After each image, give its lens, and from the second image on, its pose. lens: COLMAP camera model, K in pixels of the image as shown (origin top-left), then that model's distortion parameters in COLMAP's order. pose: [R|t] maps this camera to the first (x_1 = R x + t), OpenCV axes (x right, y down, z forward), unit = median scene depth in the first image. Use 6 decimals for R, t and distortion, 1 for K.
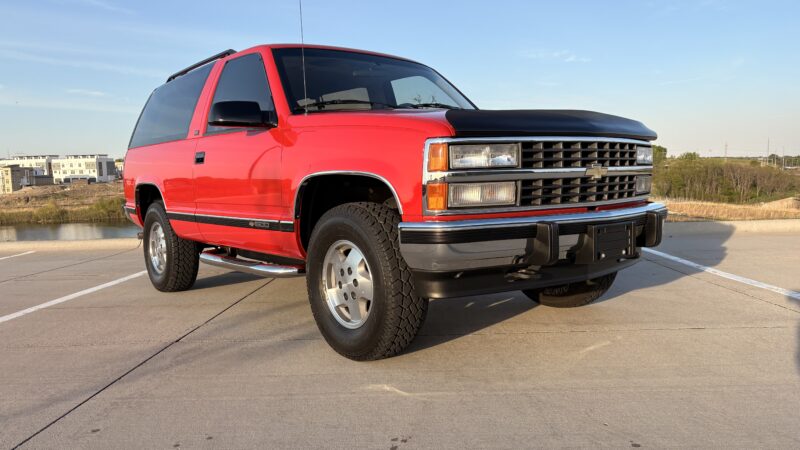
lens RADIAL K [[613.0, 0, 400.0], [0, 613.0, 225.0], [0, 0, 1]] dist [0.045777, -0.002652]
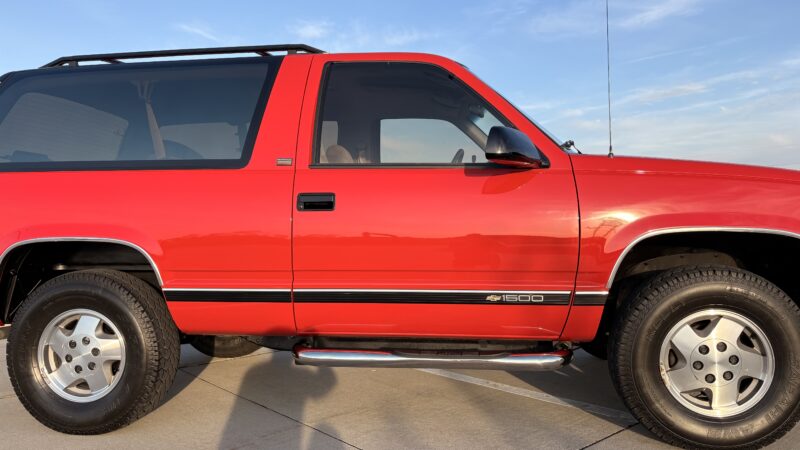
lens RADIAL K [[606.3, 0, 400.0], [0, 606.3, 225.0], [0, 0, 1]] dist [0.042128, -0.008957]
pose [[0.722408, 0.019012, 0.691206, -0.869637], [0.043079, 0.996443, -0.072431, -0.043121], [-0.690124, 0.082101, 0.719019, 0.603478]]
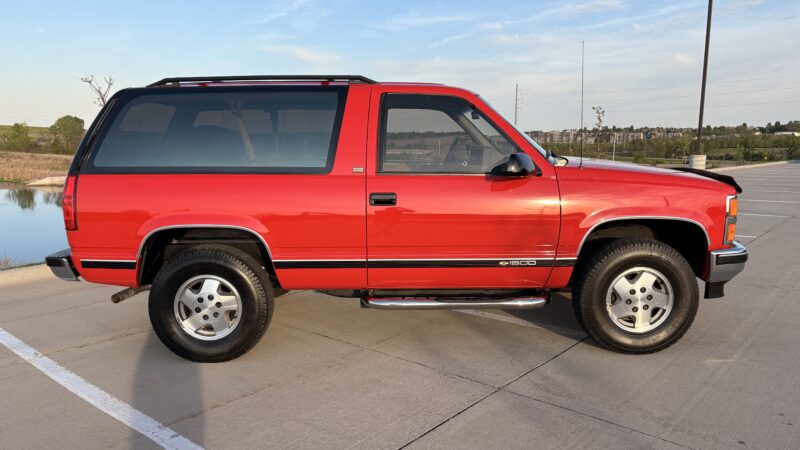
lens RADIAL K [[613.0, 0, 400.0], [0, 613.0, 225.0], [0, 0, 1]] dist [0.045777, -0.002652]
pose [[0.616755, -0.088464, 0.782168, -1.280195], [0.051760, 0.996072, 0.071843, -0.167409], [-0.785451, -0.003825, 0.618911, 0.513017]]
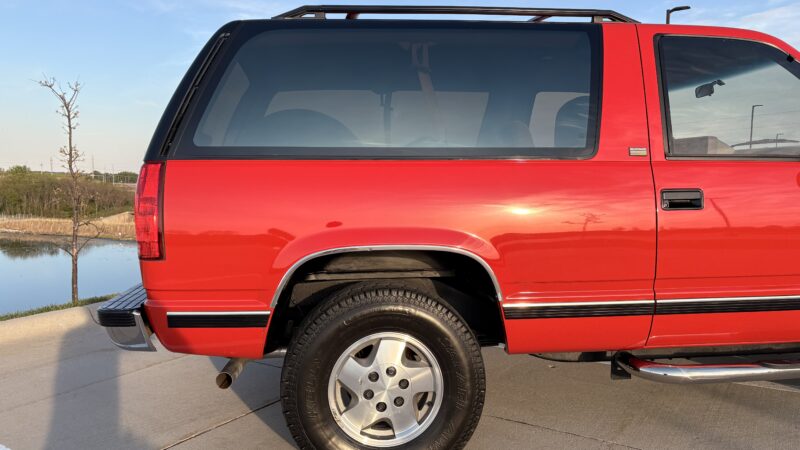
lens RADIAL K [[606.3, 0, 400.0], [0, 606.3, 225.0], [0, 0, 1]] dist [0.042128, -0.008957]
pose [[0.513484, -0.042324, 0.857055, -1.162300], [0.061579, 0.998025, 0.012392, -0.134301], [-0.855887, 0.046414, 0.515077, 1.161321]]
